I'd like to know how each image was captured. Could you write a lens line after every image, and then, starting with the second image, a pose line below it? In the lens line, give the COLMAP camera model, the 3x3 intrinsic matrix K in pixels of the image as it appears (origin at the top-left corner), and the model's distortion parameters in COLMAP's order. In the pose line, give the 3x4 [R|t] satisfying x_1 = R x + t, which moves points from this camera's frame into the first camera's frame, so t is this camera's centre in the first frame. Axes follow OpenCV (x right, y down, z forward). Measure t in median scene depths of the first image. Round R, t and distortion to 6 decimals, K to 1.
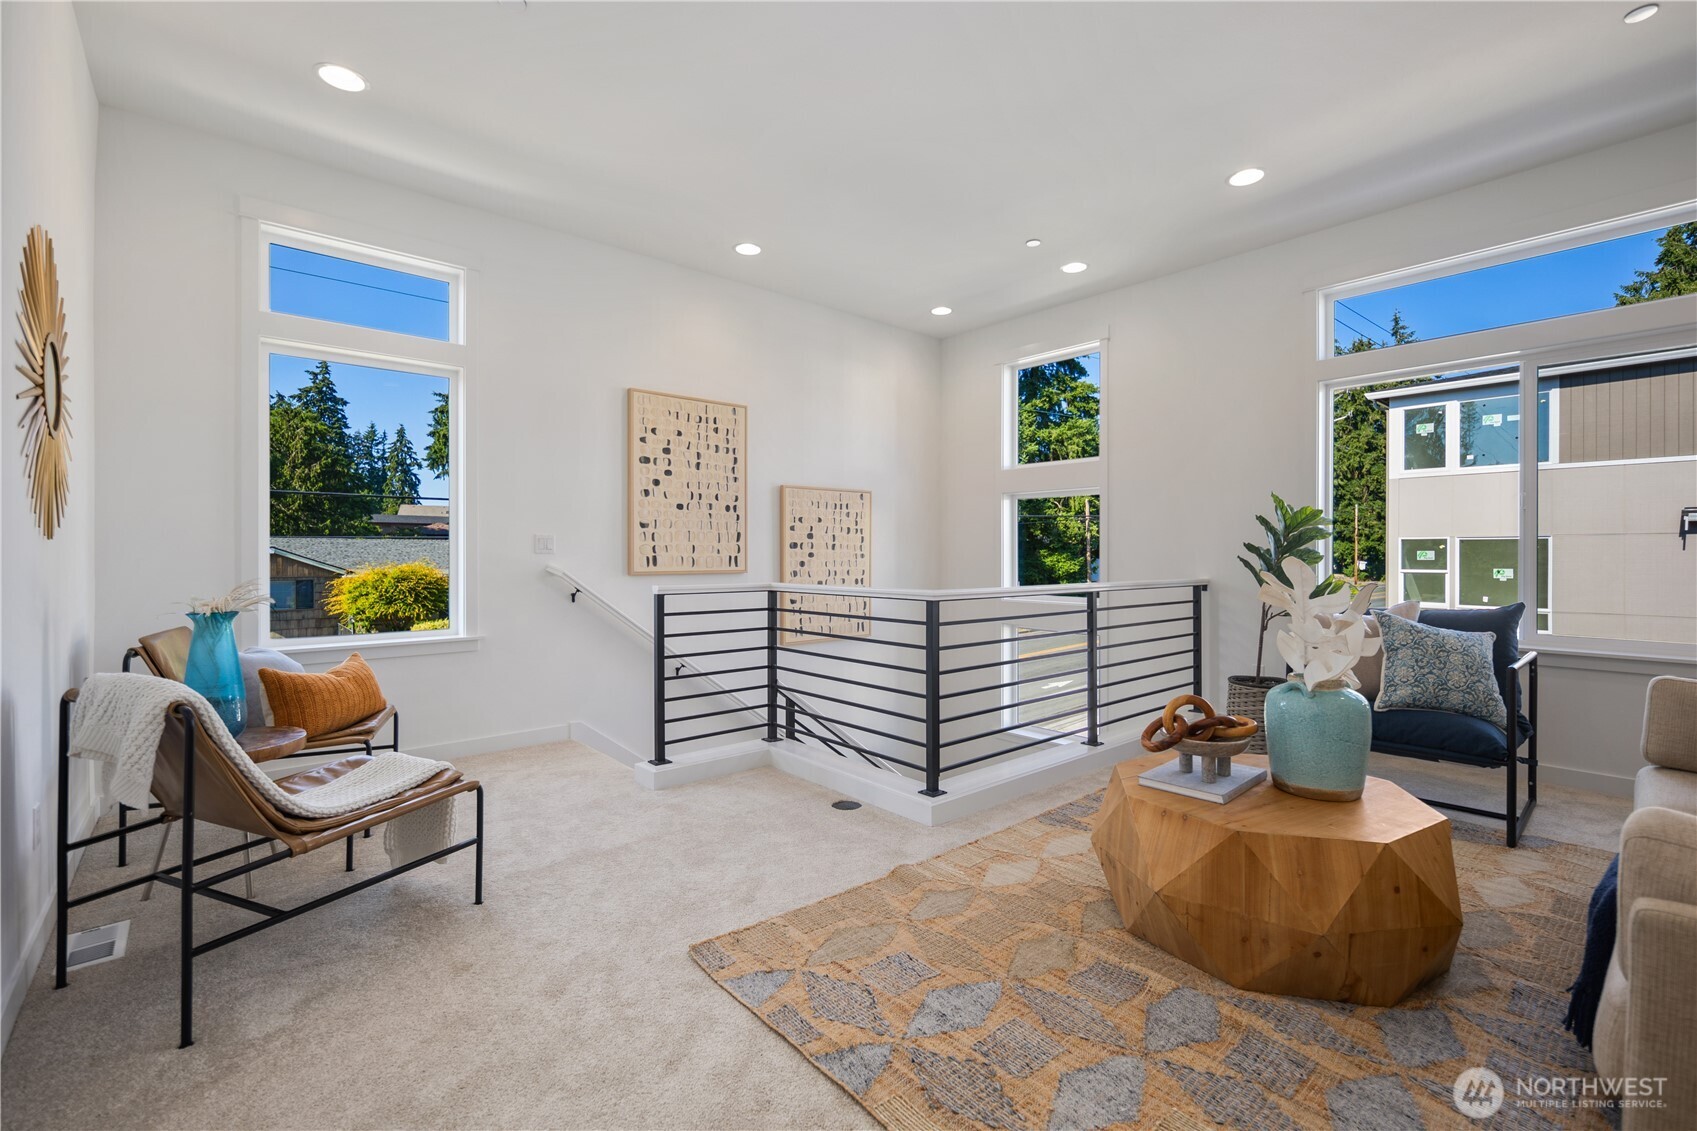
lens RADIAL K [[740.2, 0, 855.1], [0, 740.2, 551.9], [0, 0, 1]] dist [0.003015, -0.003636]
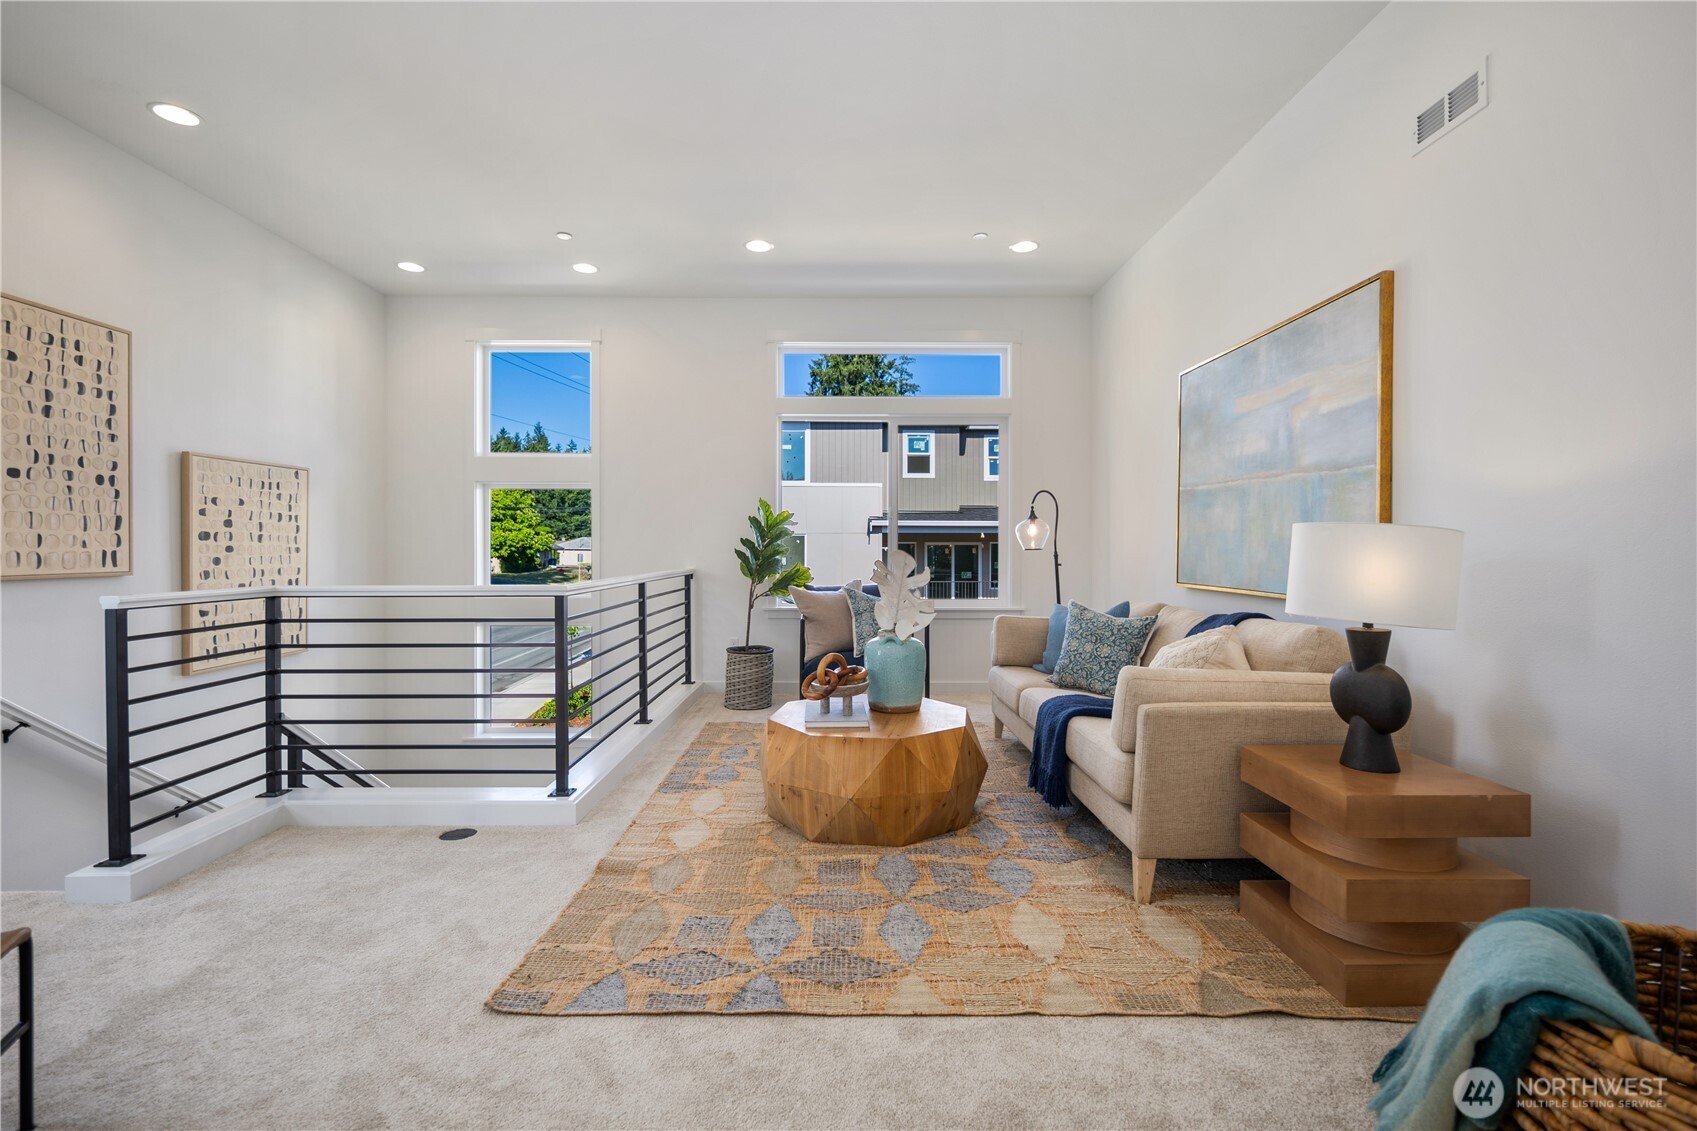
lens RADIAL K [[740.2, 0, 855.1], [0, 740.2, 551.9], [0, 0, 1]] dist [0.003015, -0.003636]
pose [[0.648720, -0.005269, 0.761009, -0.300789], [-0.002651, 0.999954, 0.009184, -0.002004], [-0.761023, -0.007975, 0.648676, 0.058564]]
